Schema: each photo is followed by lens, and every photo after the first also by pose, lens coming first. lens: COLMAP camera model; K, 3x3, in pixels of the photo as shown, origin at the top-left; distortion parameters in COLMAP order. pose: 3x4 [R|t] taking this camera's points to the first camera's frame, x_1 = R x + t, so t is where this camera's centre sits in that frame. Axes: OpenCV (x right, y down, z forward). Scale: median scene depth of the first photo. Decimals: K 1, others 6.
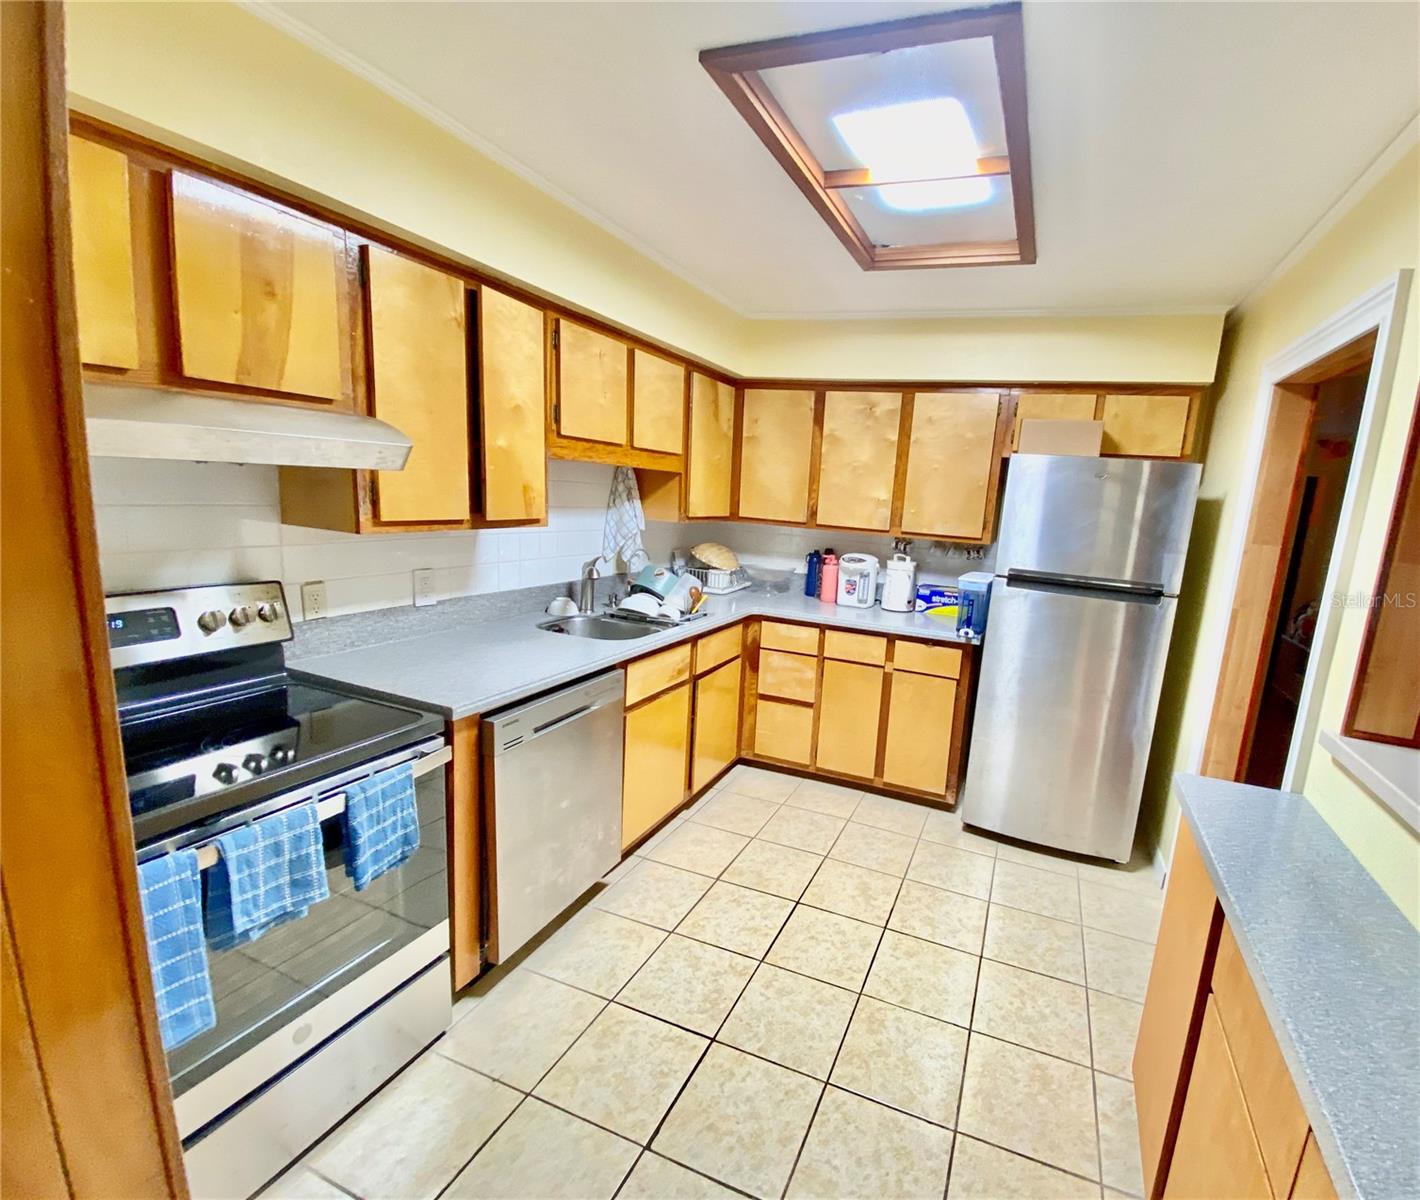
lens RADIAL K [[654.4, 0, 812.6], [0, 654.4, 606.5], [0, 0, 1]] dist [0.006220, -0.012180]
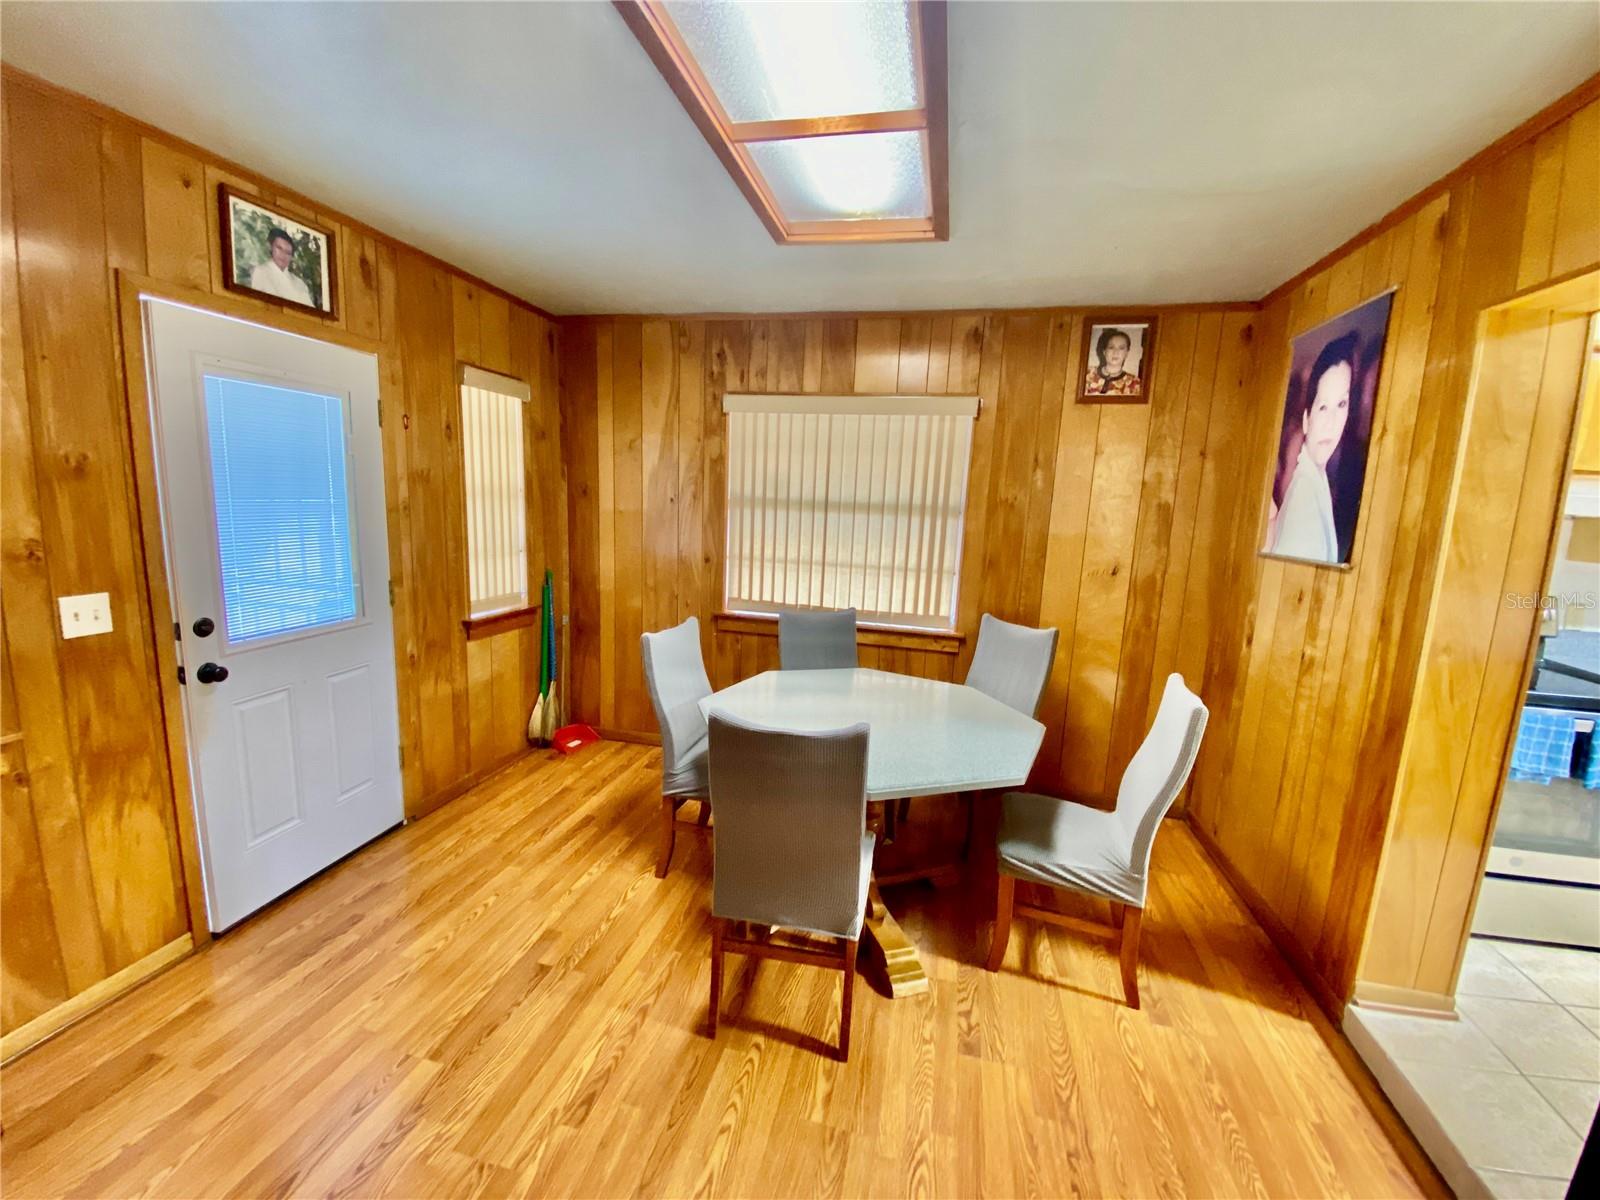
lens RADIAL K [[666.2, 0, 802.2], [0, 666.2, 603.6], [0, 0, 1]] dist [-0.022001, -0.004193]
pose [[0.111714, 0.087504, -0.989880, 0.408506], [-0.204419, 0.976836, 0.063281, 0.225036], [0.972488, 0.195281, 0.127014, -0.807173]]
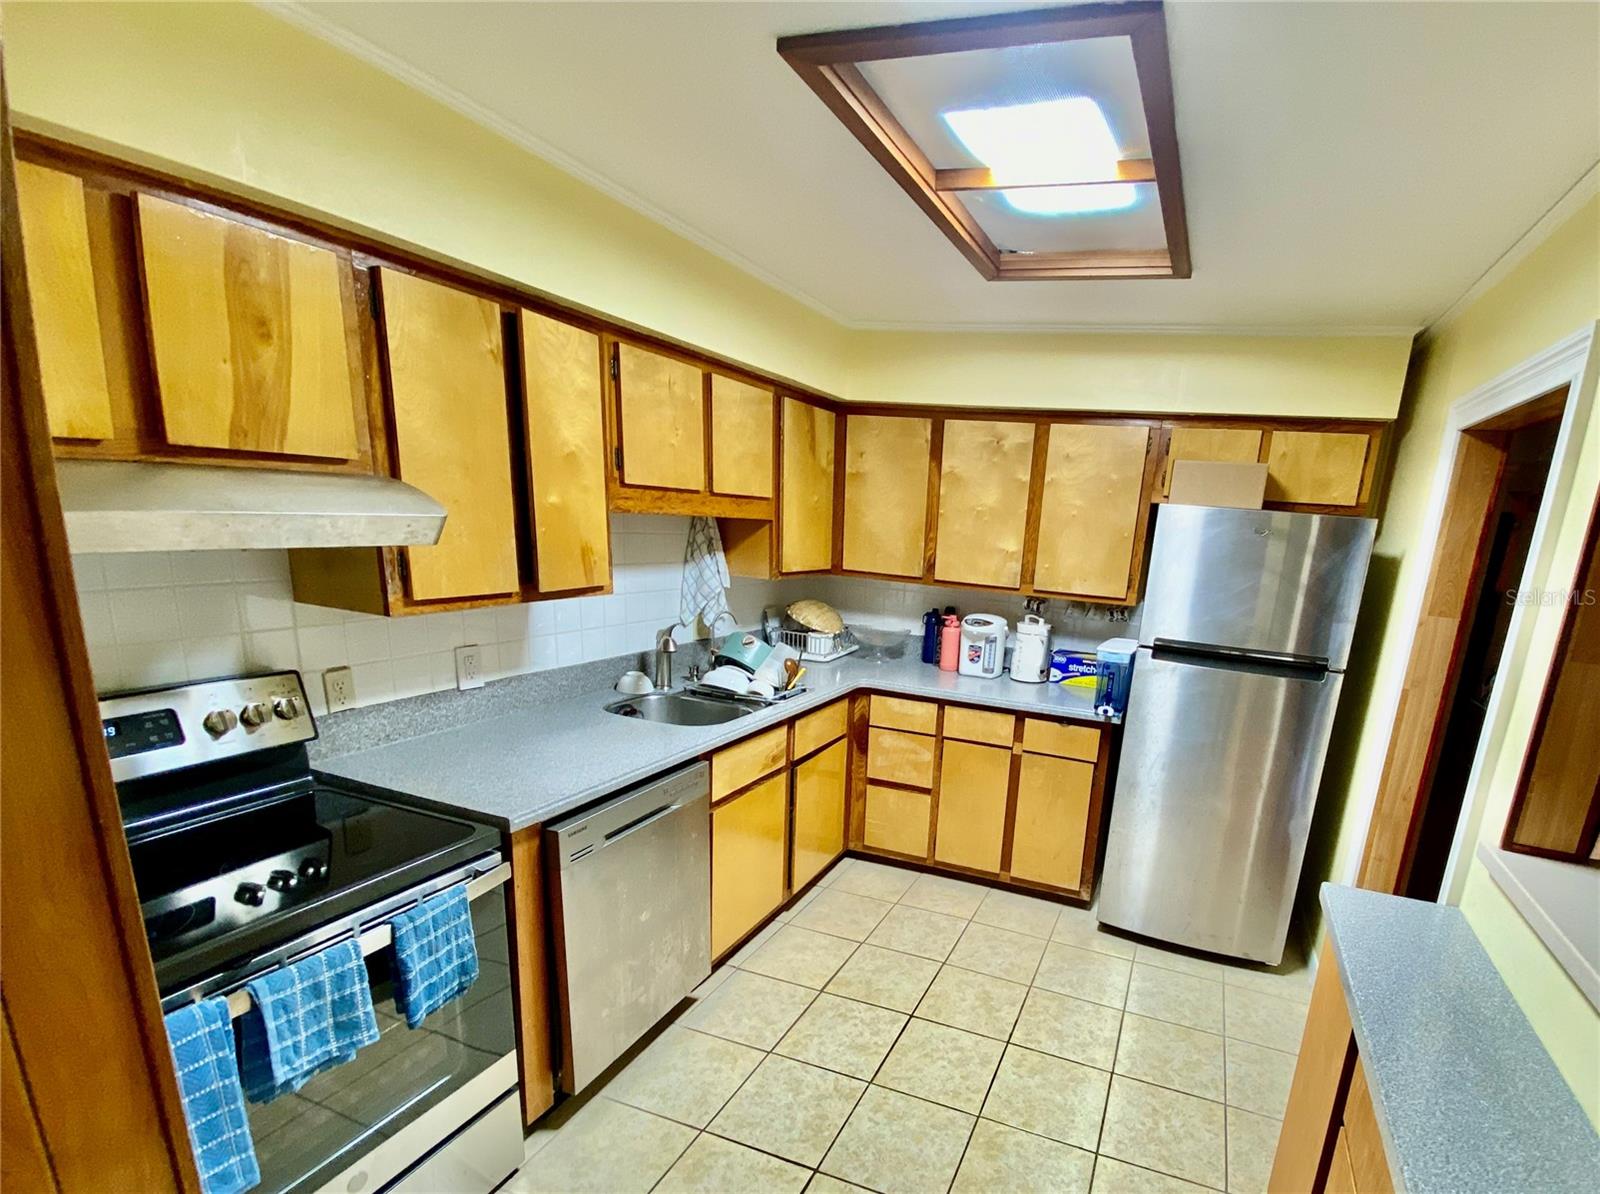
lens RADIAL K [[772.0, 0, 960.3], [0, 772.0, 715.3], [0, 0, 1]] dist [0.006382, -0.013397]
pose [[0.999576, -0.002680, 0.028984, 0.019742], [0.000317, 0.996693, 0.081254, -0.060071], [-0.029106, -0.081210, 0.996272, -0.029084]]
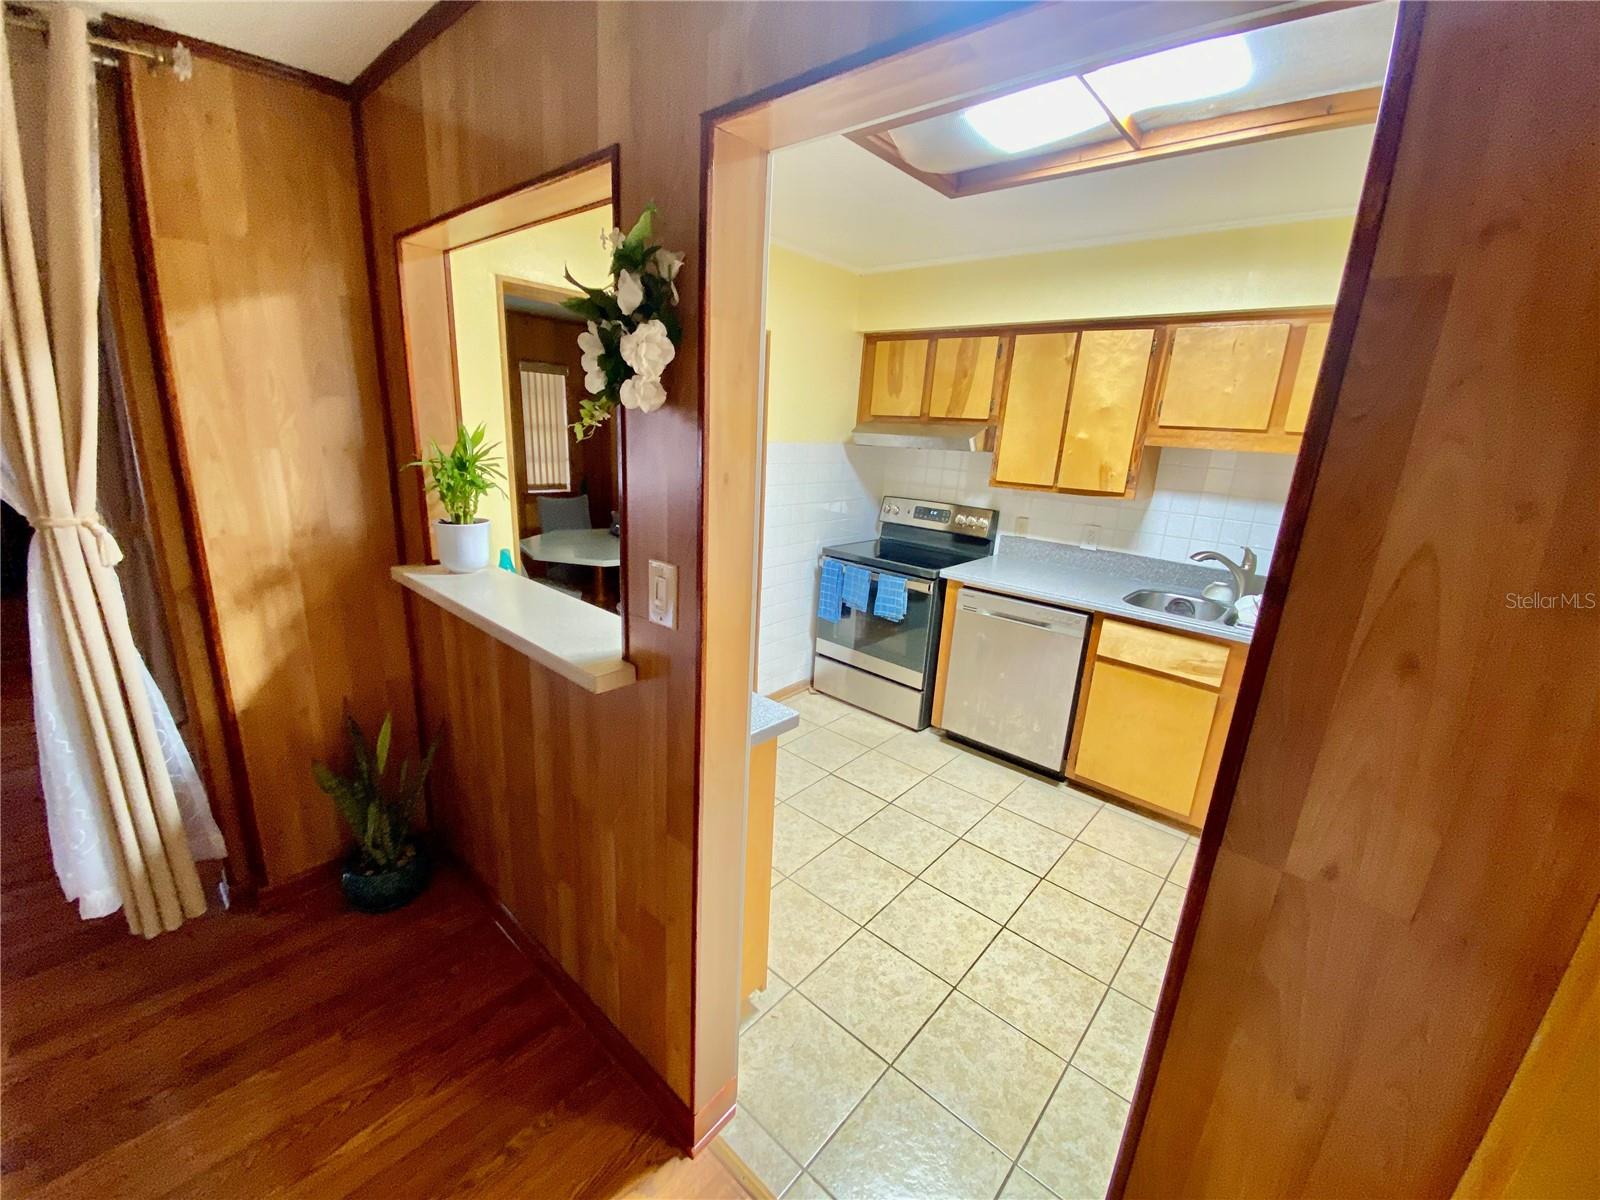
lens RADIAL K [[643.2, 0, 794.6], [0, 643.2, 600.5], [0, 0, 1]] dist [0.010670, -0.015123]
pose [[-0.379120, 0.150953, -0.912952, 1.274940], [-0.241380, 0.936314, 0.255053, -0.132355], [0.893311, 0.317064, -0.318538, 1.135883]]
